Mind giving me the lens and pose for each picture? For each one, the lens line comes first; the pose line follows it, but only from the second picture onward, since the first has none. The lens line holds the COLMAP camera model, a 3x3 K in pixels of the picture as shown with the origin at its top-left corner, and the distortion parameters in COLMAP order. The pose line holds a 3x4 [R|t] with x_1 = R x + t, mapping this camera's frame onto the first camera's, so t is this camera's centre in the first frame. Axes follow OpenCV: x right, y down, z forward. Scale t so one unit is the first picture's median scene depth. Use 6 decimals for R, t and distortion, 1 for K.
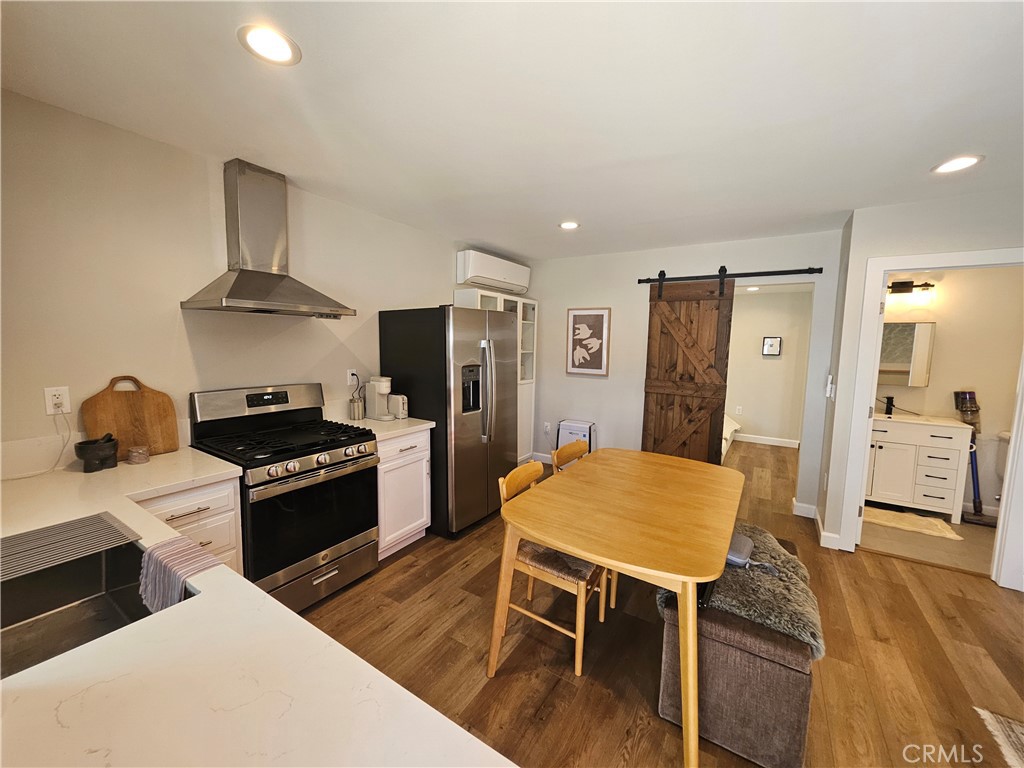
lens RADIAL K [[401.8, 0, 504.5], [0, 401.8, 378.9], [0, 0, 1]] dist [0.002328, 0.000116]
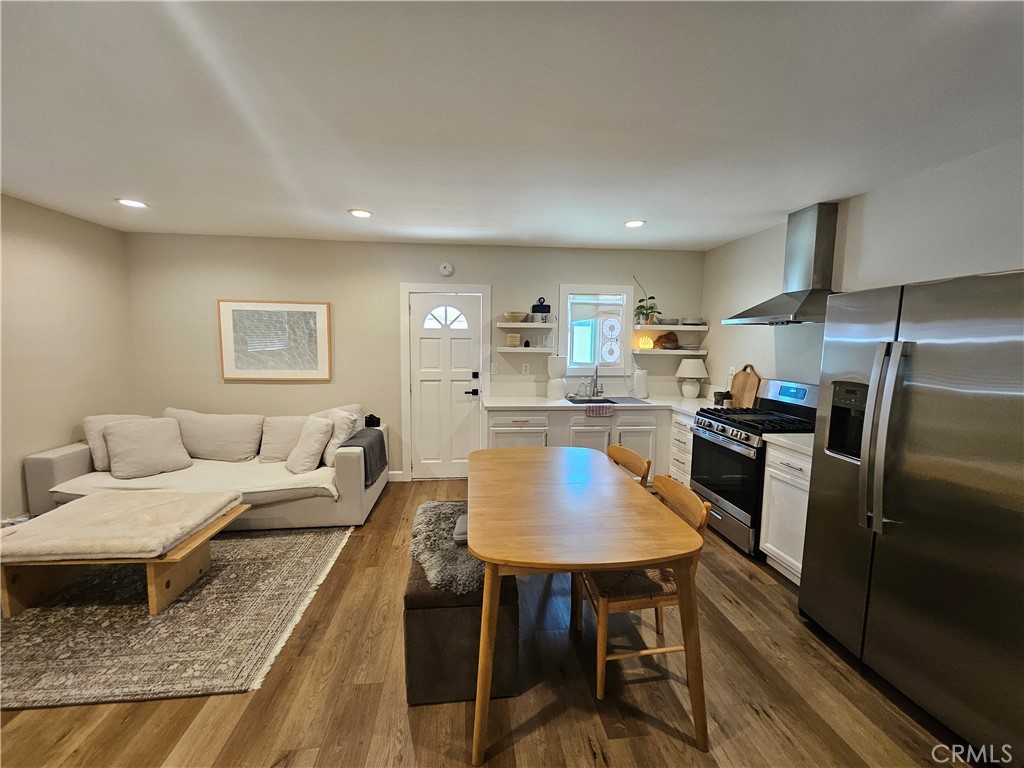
lens RADIAL K [[405.2, 0, 505.5], [0, 405.2, 379.4], [0, 0, 1]] dist [-0.000987, -0.000339]
pose [[-0.776302, 0.035525, -0.629359, 0.717564], [-0.085396, 0.983280, 0.160836, -0.093287], [0.624550, 0.178602, -0.760289, 1.119771]]
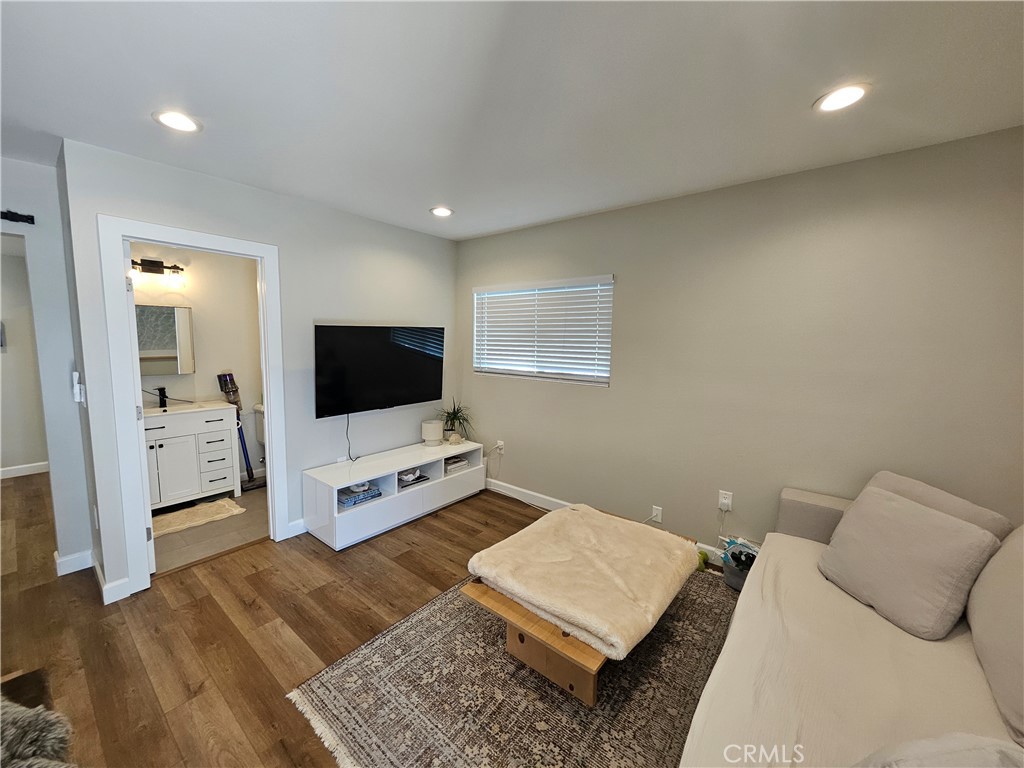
lens RADIAL K [[405.2, 0, 505.5], [0, 405.2, 379.4], [0, 0, 1]] dist [-0.000987, -0.000339]
pose [[0.105165, -0.116788, 0.987573, 0.183460], [0.085461, 0.990468, 0.108029, -0.008740], [-0.990776, 0.073038, 0.114144, 0.164867]]
